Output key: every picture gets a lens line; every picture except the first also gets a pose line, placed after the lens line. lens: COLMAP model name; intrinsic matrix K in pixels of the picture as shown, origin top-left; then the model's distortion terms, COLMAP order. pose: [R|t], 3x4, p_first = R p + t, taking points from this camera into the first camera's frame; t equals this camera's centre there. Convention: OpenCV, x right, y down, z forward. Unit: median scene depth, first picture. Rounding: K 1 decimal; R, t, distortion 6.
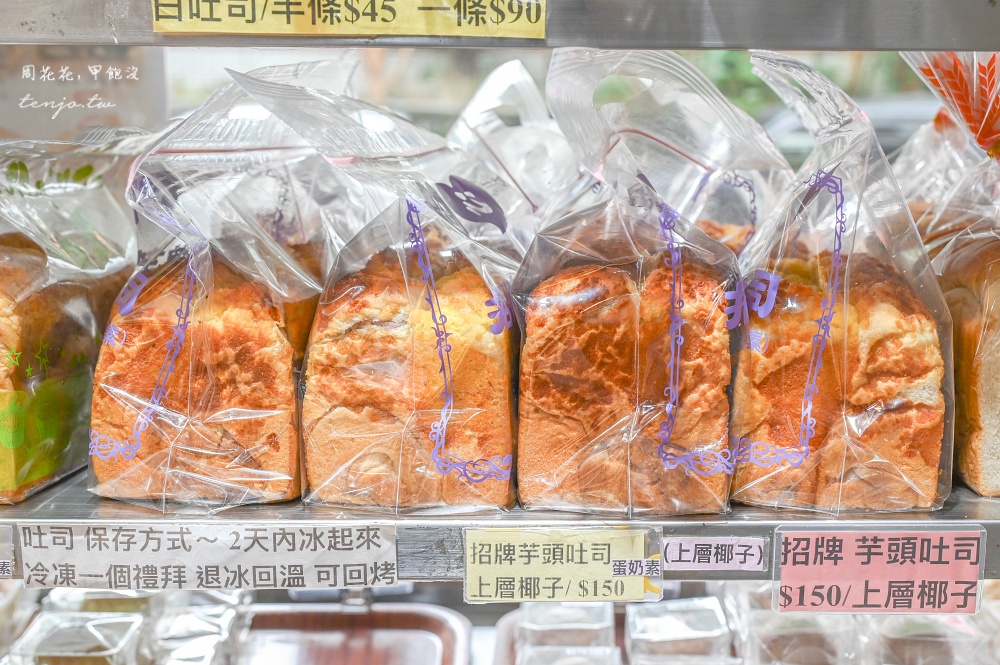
lens RADIAL K [[1247.9, 0, 500.1], [0, 1247.9, 334.4], [0, 0, 1]] dist [-0.000569, 0.000000]
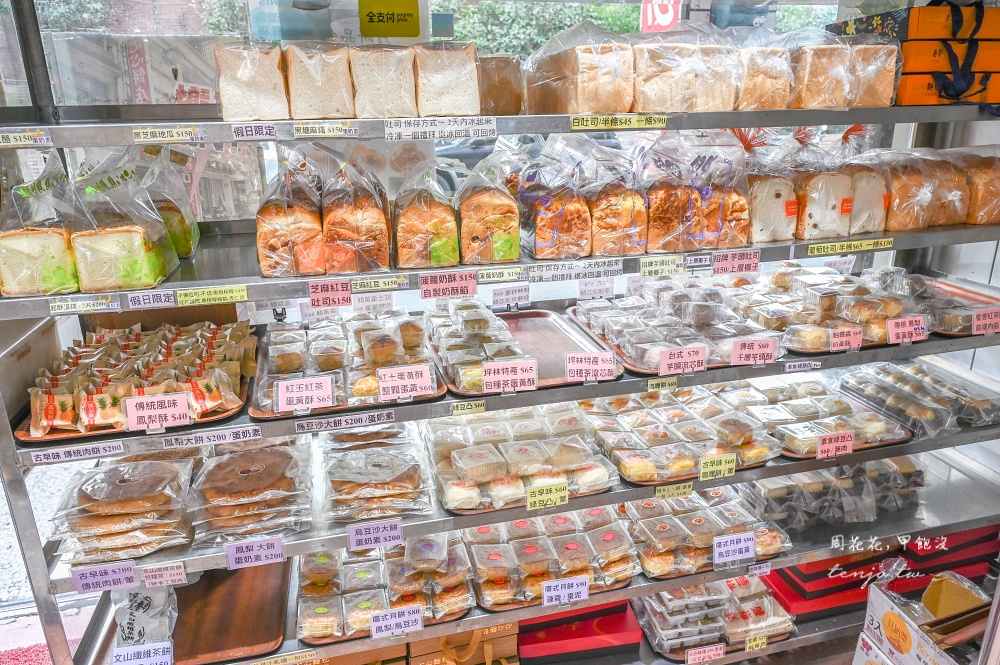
lens RADIAL K [[704.5, 0, 500.4], [0, 704.5, 329.9], [0, 0, 1]] dist [-0.003703, -0.000168]
pose [[0.970800, -0.094316, 0.220570, -0.918711], [0.060971, 0.986284, 0.153384, 0.014489], [-0.232011, -0.135457, 0.963235, -0.984602]]
